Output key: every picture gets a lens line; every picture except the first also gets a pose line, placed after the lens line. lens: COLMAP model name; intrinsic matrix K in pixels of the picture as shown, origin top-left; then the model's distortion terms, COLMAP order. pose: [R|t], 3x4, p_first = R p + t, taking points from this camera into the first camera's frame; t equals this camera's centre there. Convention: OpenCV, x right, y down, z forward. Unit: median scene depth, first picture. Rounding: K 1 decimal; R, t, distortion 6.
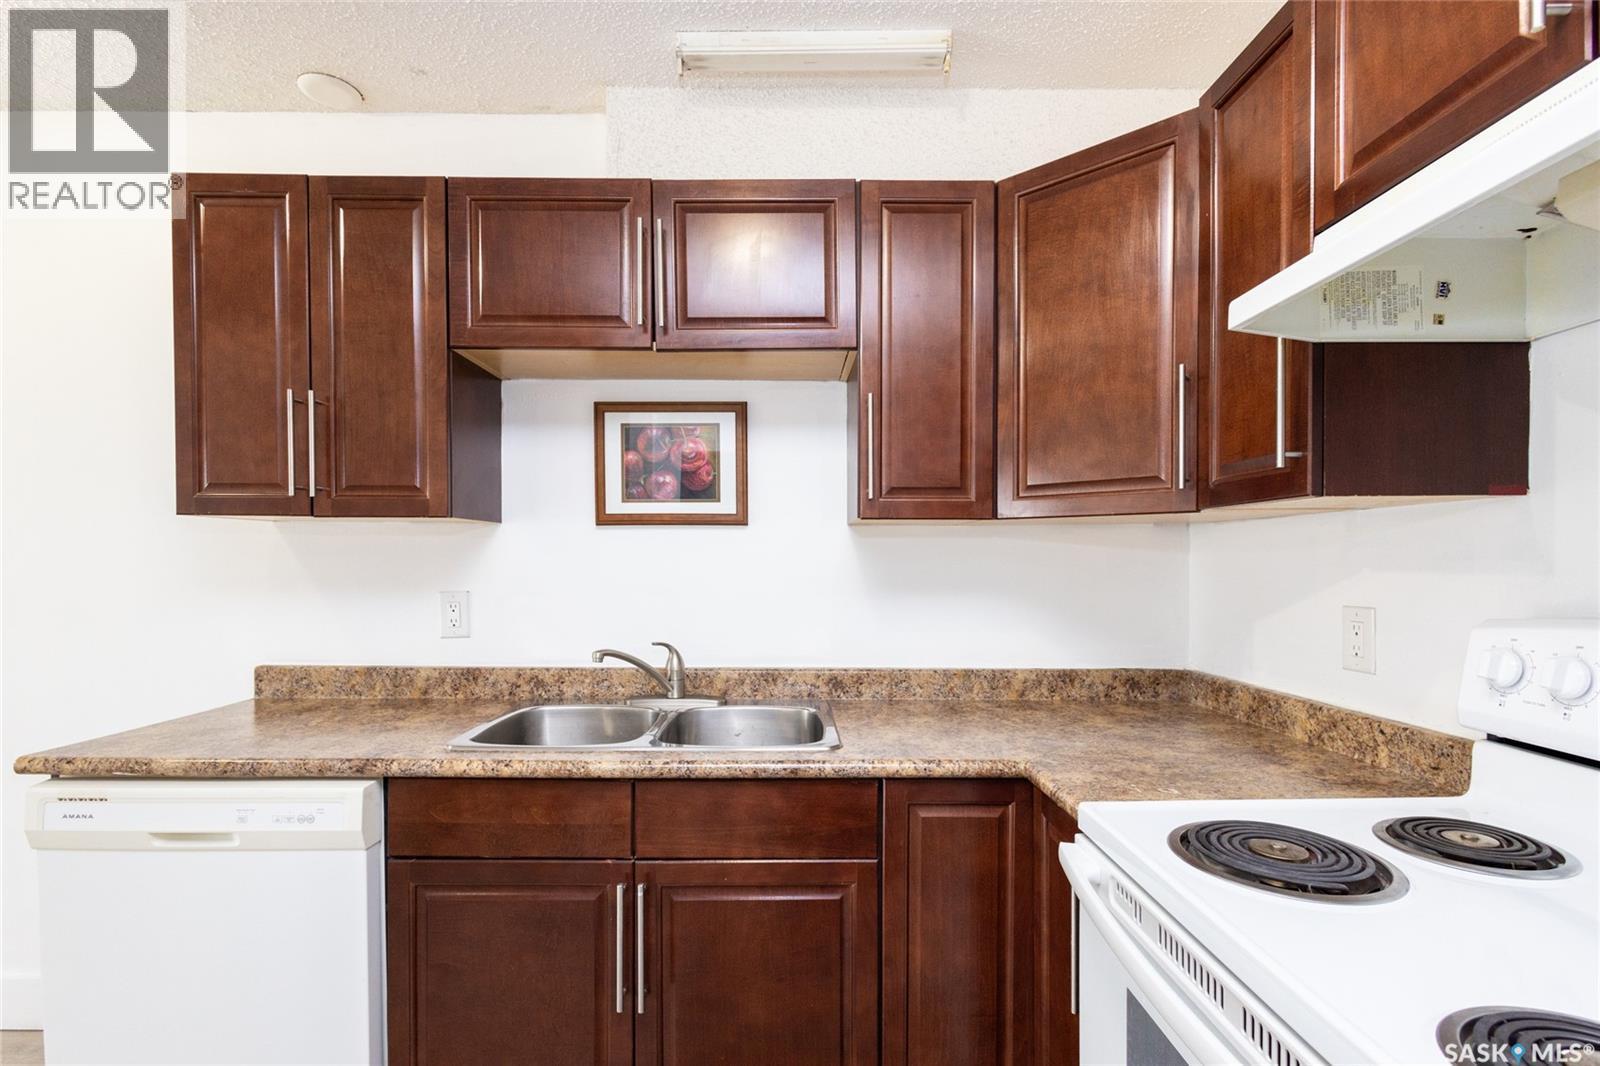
lens RADIAL K [[752.2, 0, 801.1], [0, 752.2, 562.3], [0, 0, 1]] dist [0.014757, 0.000560]
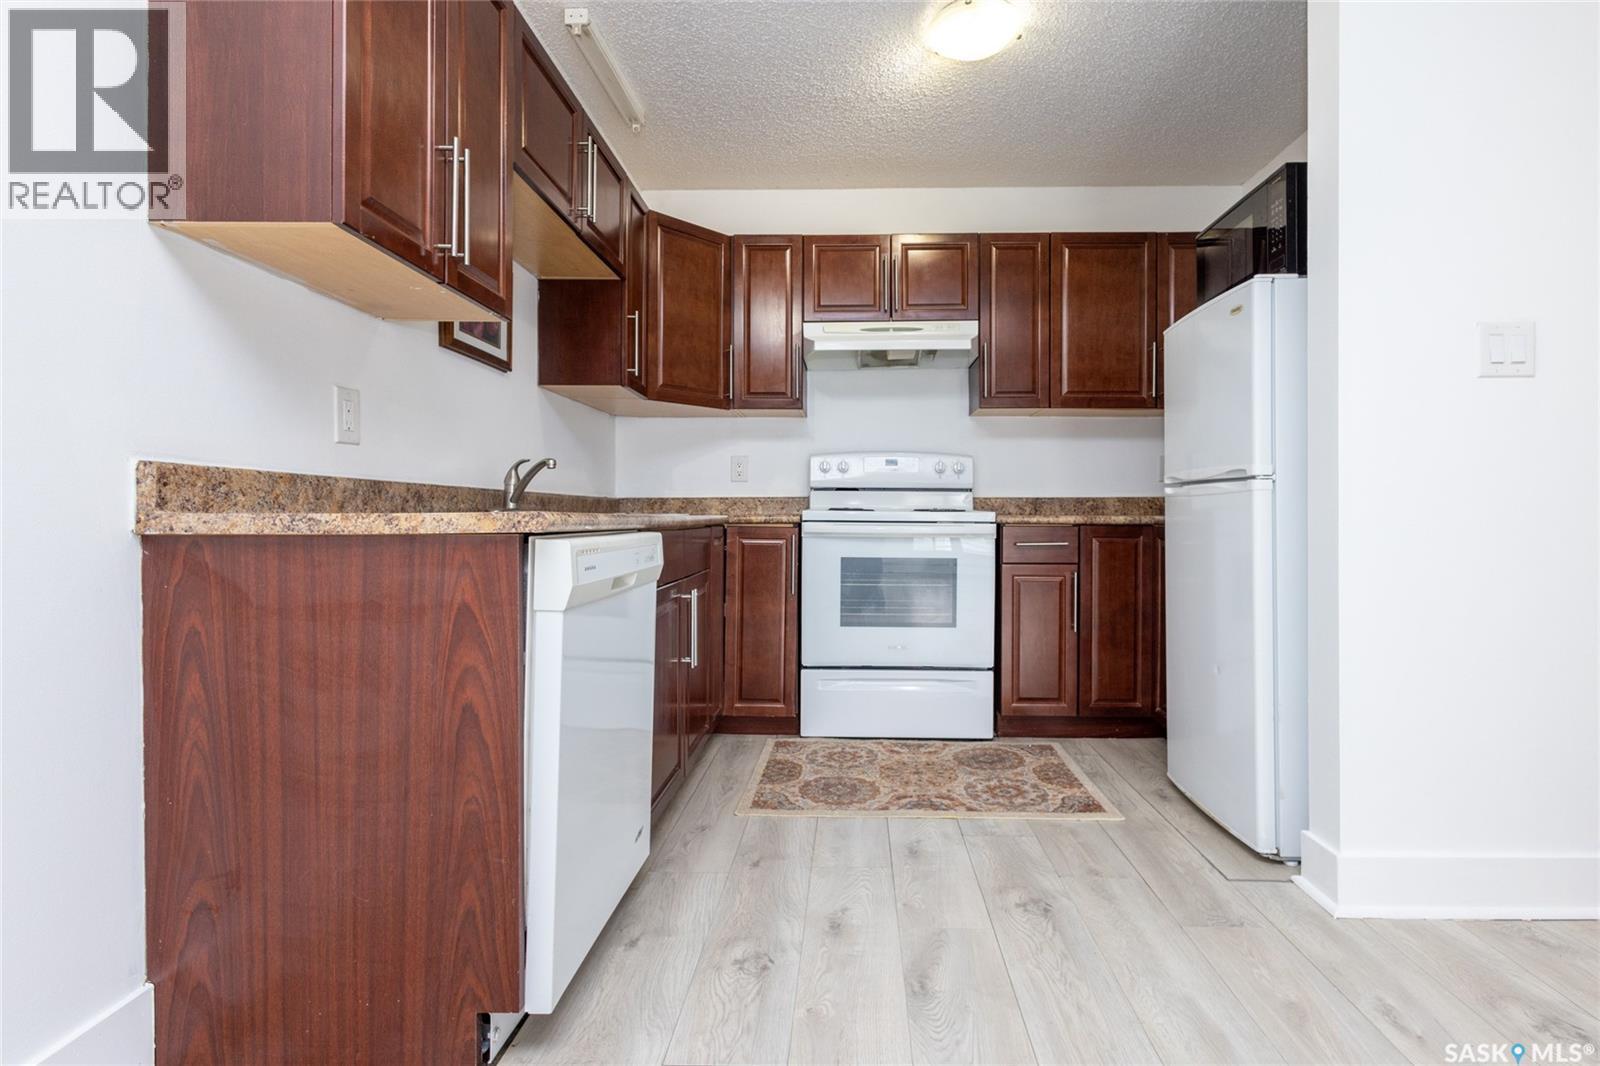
lens RADIAL K [[766.5, 0, 836.0], [0, 766.5, 502.9], [0, 0, 1]] dist [0.008578, 0.000663]
pose [[0.028656, 0.011042, 0.999528, -1.315621], [0.001901, 0.999937, -0.011101, 0.178567], [-0.999588, 0.002218, 0.028633, 0.442358]]
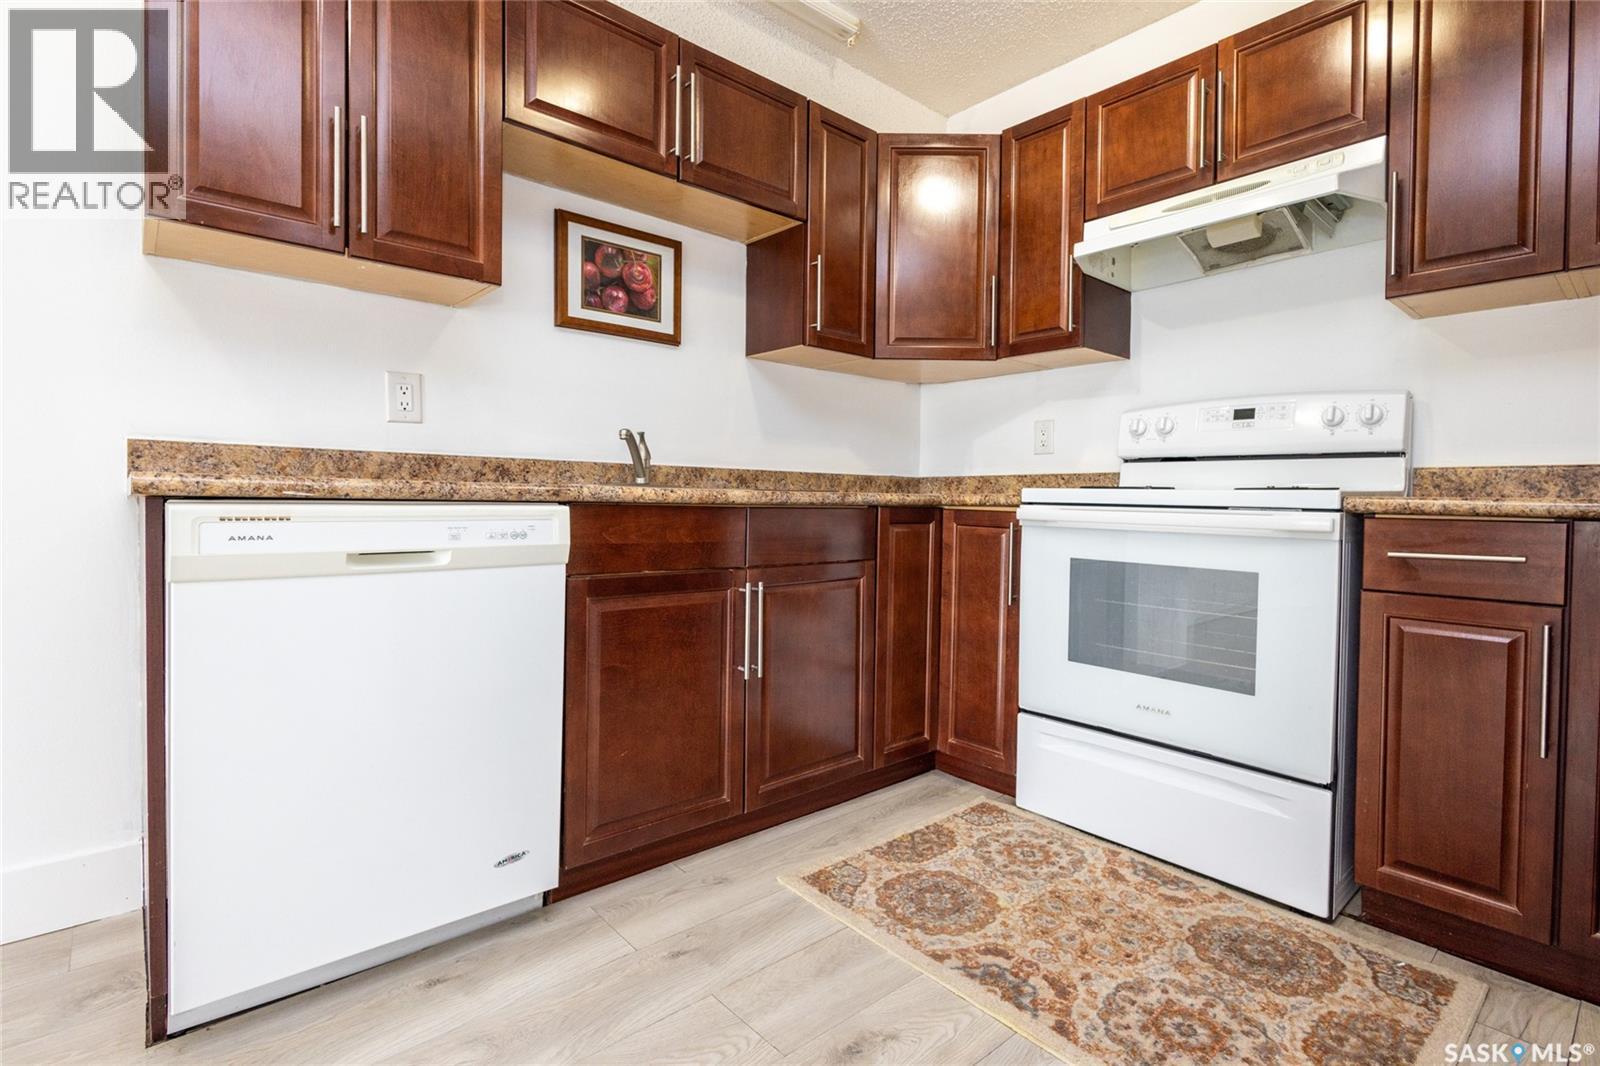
lens RADIAL K [[766.5, 0, 836.0], [0, 766.5, 502.9], [0, 0, 1]] dist [0.008578, 0.000663]
pose [[0.740360, 0.002585, 0.672206, -0.714389], [-0.007753, 0.999959, 0.004694, 0.193872], [-0.672166, -0.008687, 0.740349, -0.067307]]
